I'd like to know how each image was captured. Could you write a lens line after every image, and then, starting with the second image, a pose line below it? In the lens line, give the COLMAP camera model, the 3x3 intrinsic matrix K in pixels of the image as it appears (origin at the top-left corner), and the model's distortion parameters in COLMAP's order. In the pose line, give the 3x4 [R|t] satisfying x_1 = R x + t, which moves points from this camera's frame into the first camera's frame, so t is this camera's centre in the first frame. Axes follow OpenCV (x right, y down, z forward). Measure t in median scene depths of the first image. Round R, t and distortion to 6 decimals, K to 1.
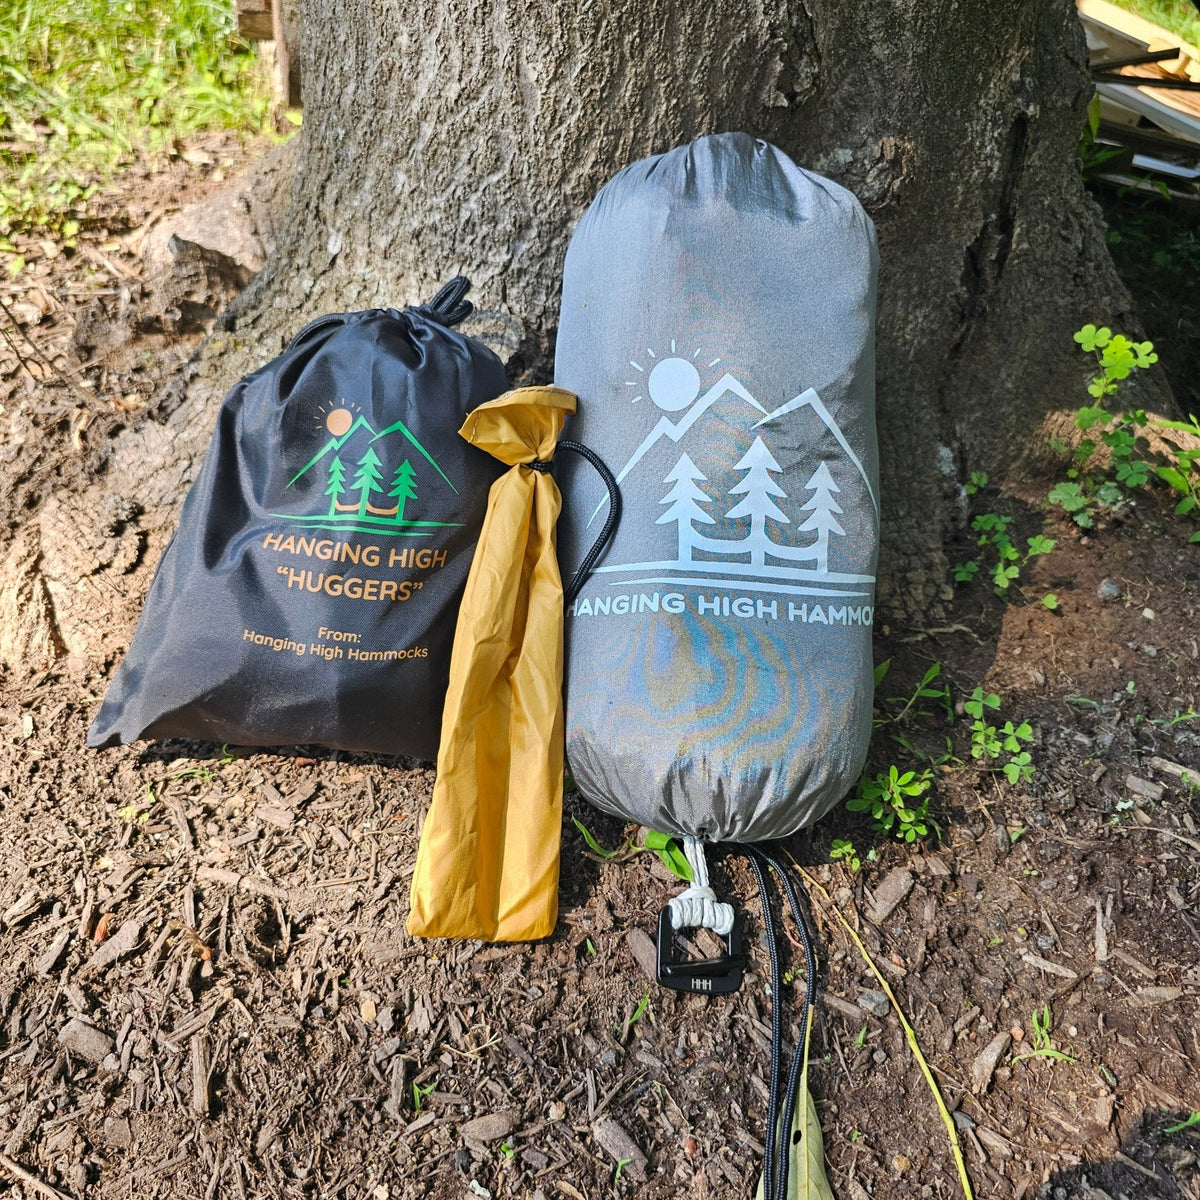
lens RADIAL K [[1073.2, 0, 602.1], [0, 1073.2, 604.5], [0, 0, 1]] dist [0.013075, -0.005402]
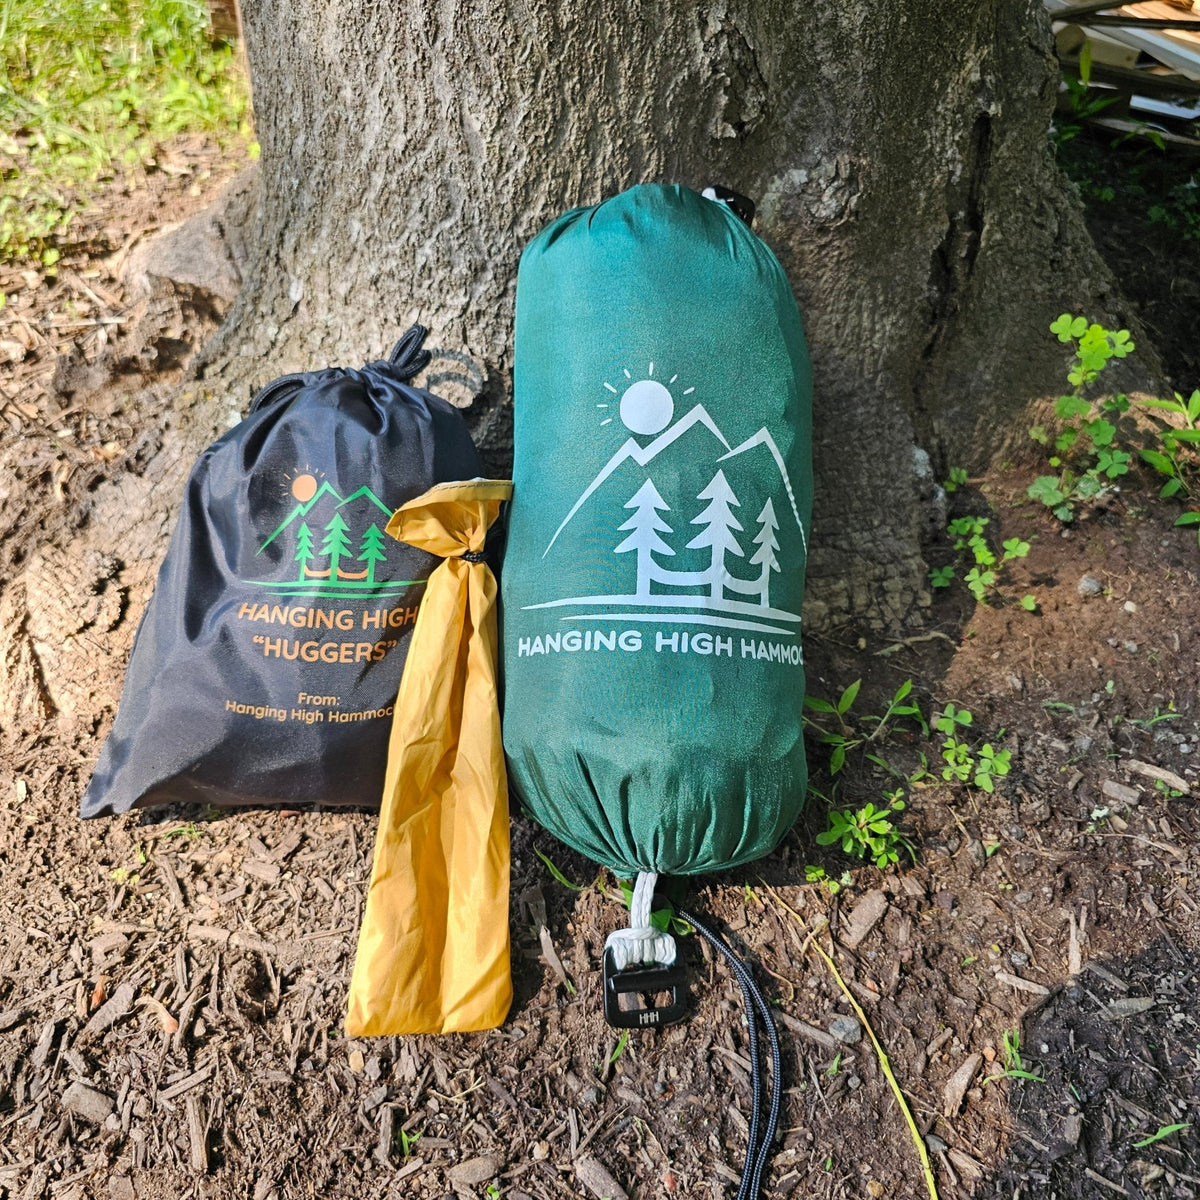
lens RADIAL K [[1071.7, 0, 600.0], [0, 1071.7, 600.0], [0, 0, 1]] dist [0.012604, -0.007143]
pose [[0.998759, -0.044553, -0.022280, 0.053628], [0.045391, 0.998221, 0.038655, -0.085016], [0.020518, -0.039618, 0.999004, -0.013866]]
